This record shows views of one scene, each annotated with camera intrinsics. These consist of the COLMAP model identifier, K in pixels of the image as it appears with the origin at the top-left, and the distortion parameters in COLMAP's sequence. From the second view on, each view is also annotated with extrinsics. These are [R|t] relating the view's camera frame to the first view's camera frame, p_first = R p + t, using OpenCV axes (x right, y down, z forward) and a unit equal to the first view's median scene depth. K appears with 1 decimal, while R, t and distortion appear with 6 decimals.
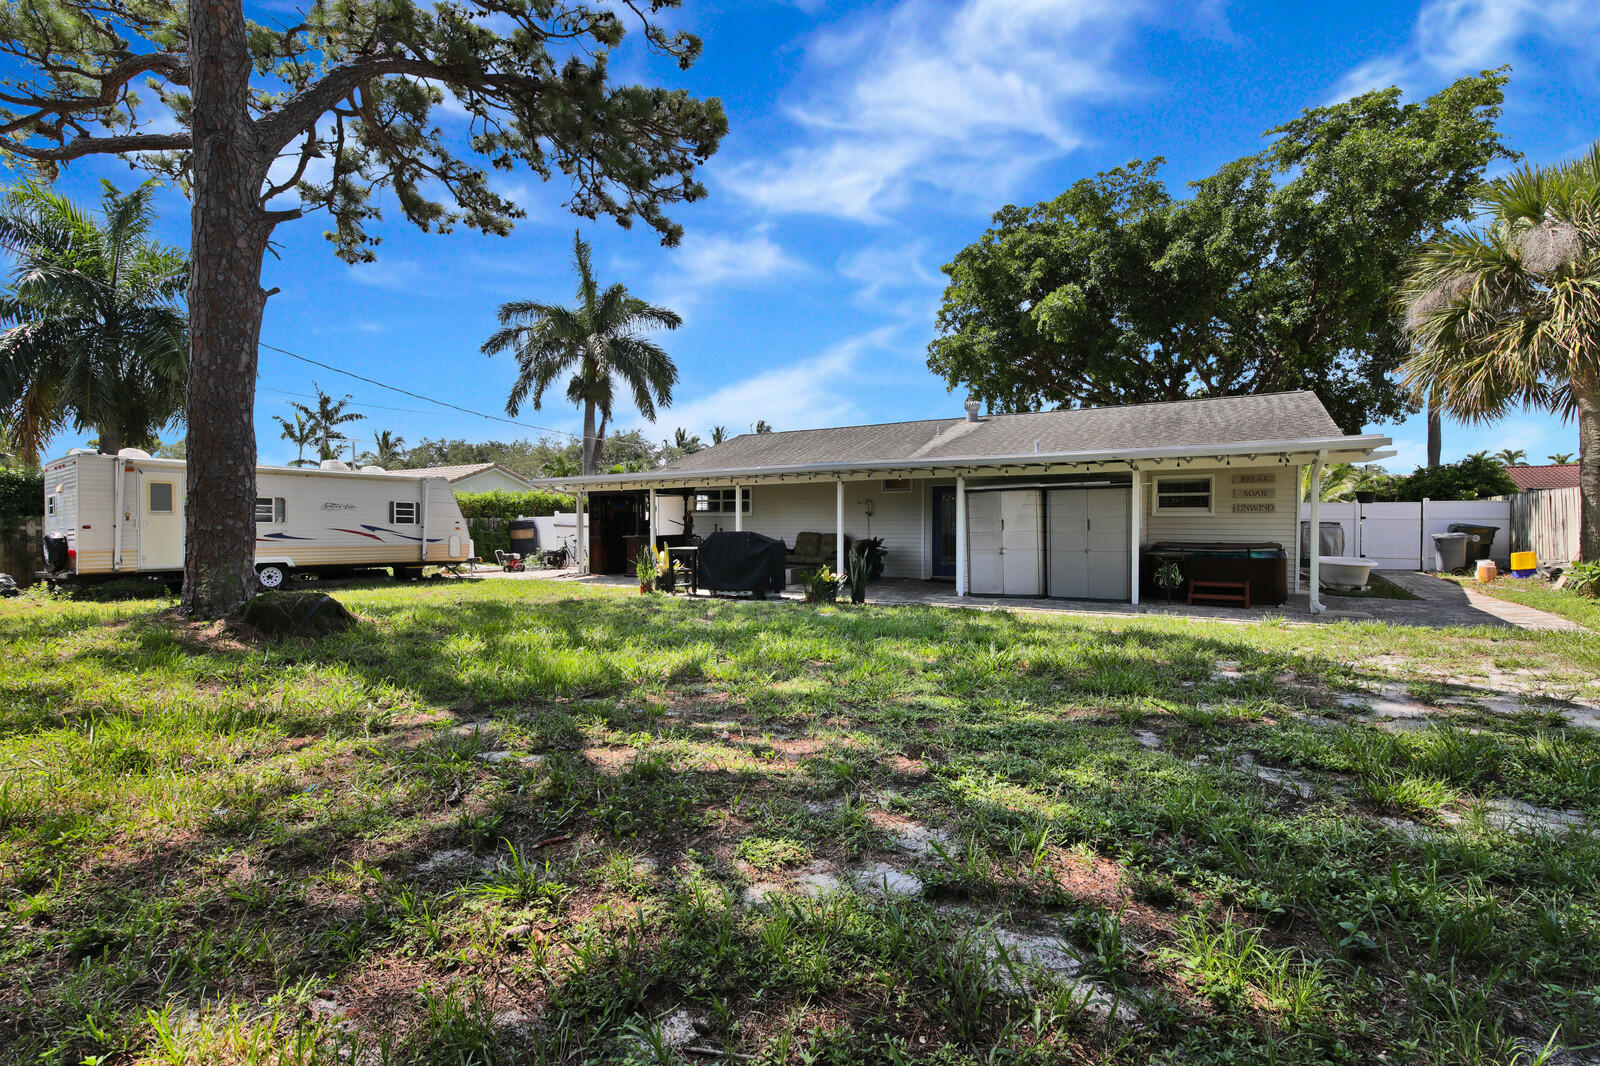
lens RADIAL K [[733.9, 0, 810.6], [0, 733.9, 515.4], [0, 0, 1]] dist [-0.012606, -0.005596]
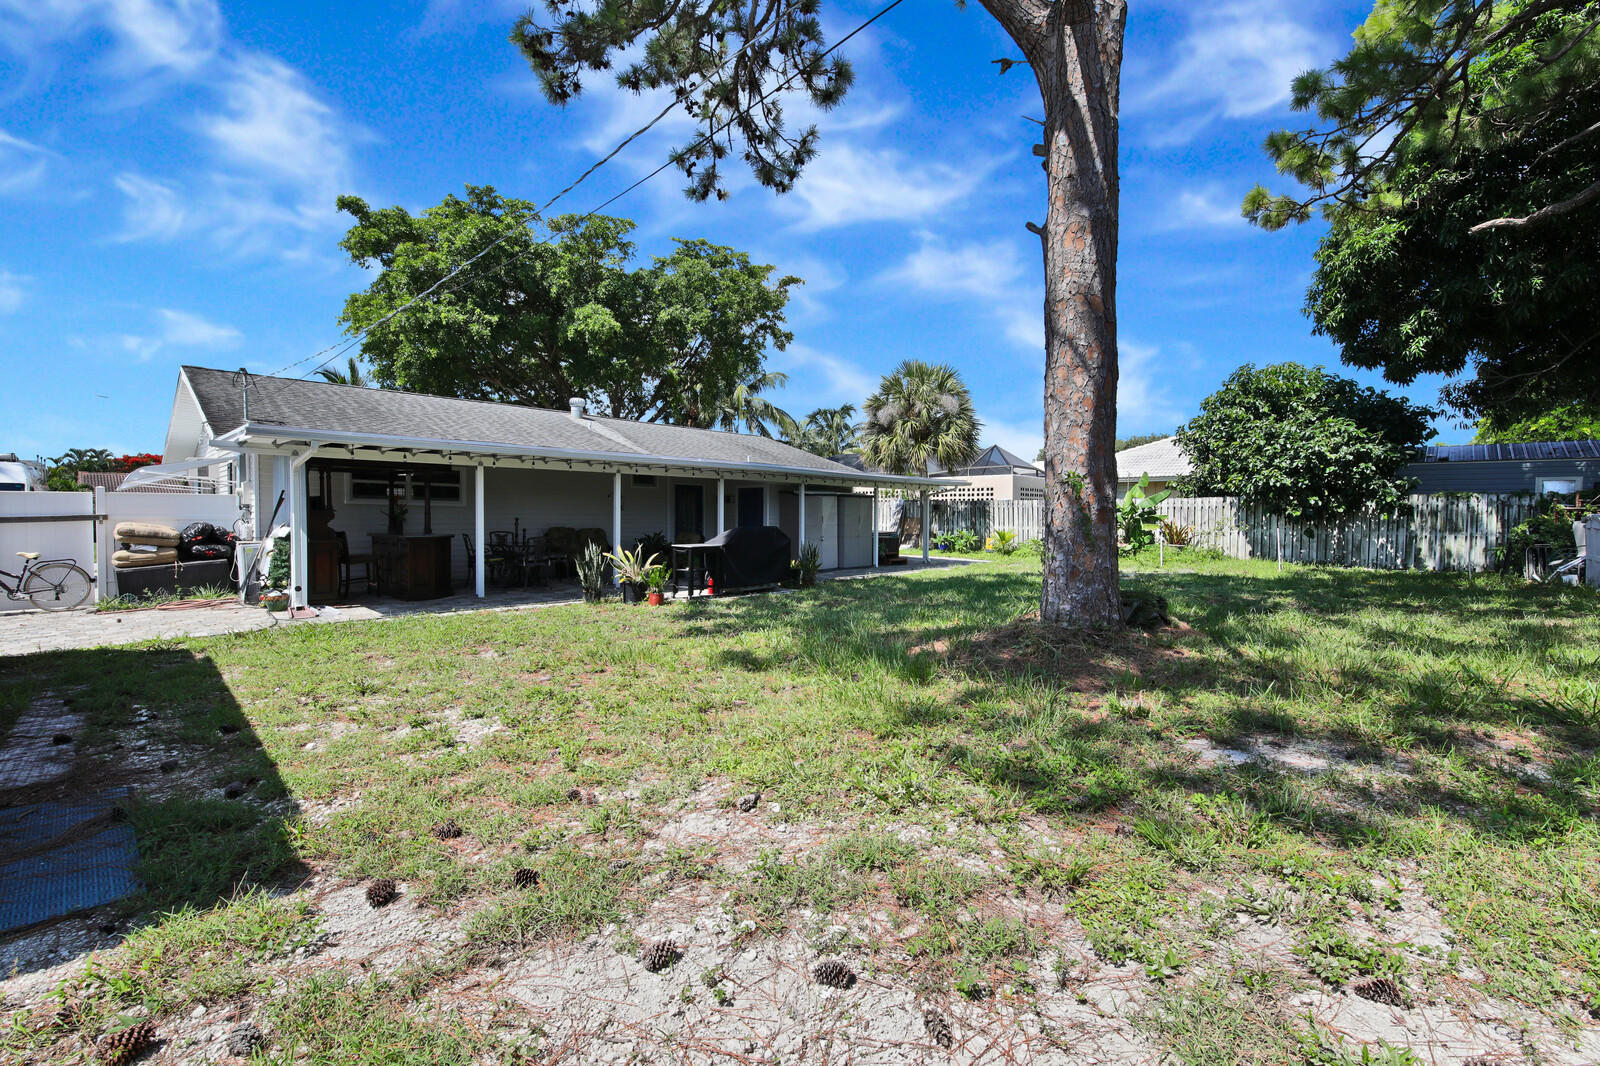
lens RADIAL K [[721.7, 0, 800.5], [0, 721.7, 537.2], [0, 0, 1]] dist [-0.012071, -0.004473]
pose [[0.209225, -0.024066, 0.977571, -0.569967], [-0.015938, 0.999480, 0.028017, 0.004154], [-0.977738, -0.021443, 0.208733, 0.393445]]
